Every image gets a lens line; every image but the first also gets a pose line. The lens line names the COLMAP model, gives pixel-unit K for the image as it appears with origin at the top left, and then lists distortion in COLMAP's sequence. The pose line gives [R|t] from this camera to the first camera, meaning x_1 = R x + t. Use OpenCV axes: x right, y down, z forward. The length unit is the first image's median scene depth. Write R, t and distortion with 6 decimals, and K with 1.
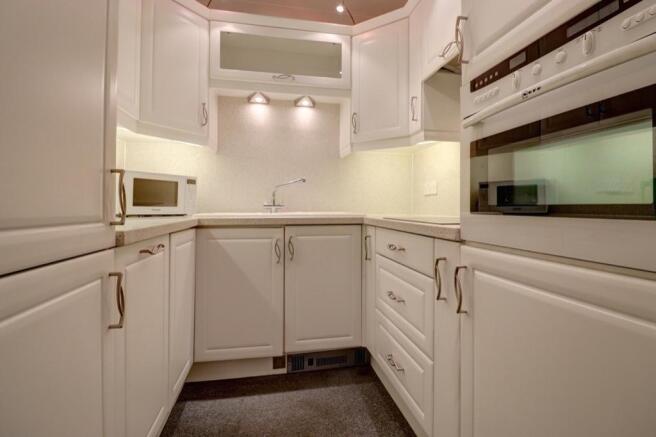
lens RADIAL K [[311.2, 0, 329.2], [0, 311.2, 213.3], [0, 0, 1]] dist [-0.009855, -0.003615]
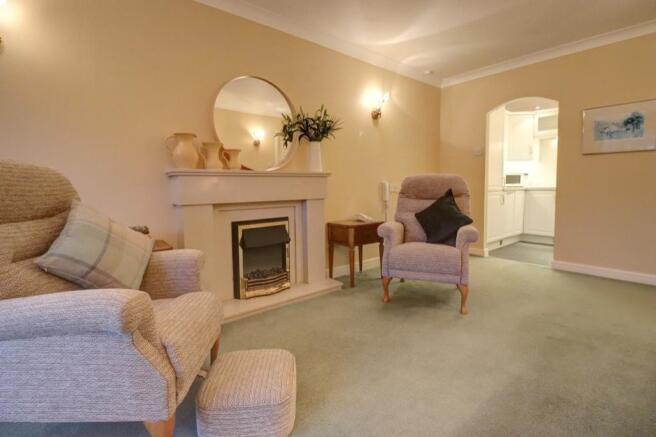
lens RADIAL K [[311.2, 0, 326.2], [0, 311.2, 213.5], [0, 0, 1]] dist [-0.009855, -0.003615]
pose [[0.477921, 0.062439, -0.876181, 1.263920], [0.001888, 0.997395, 0.072107, 0.047274], [0.878401, -0.036116, 0.476558, -2.087270]]
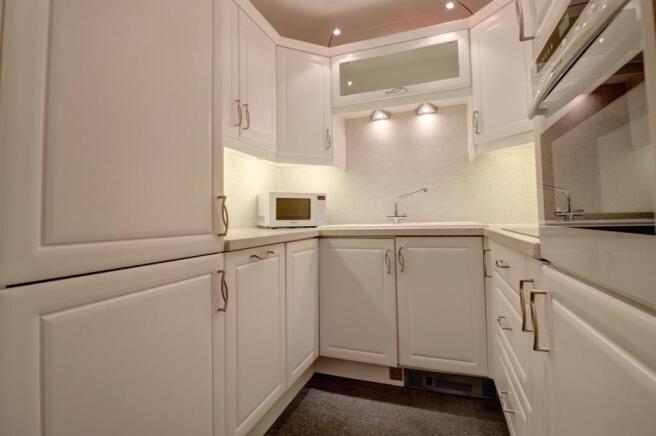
lens RADIAL K [[311.2, 0, 327.0], [0, 311.2, 212.6], [0, 0, 1]] dist [-0.009855, -0.003615]
pose [[0.854705, -0.031120, -0.518180, 0.192523], [0.014156, 0.999228, -0.036660, -0.004198], [0.518921, 0.023998, 0.854485, 0.021236]]
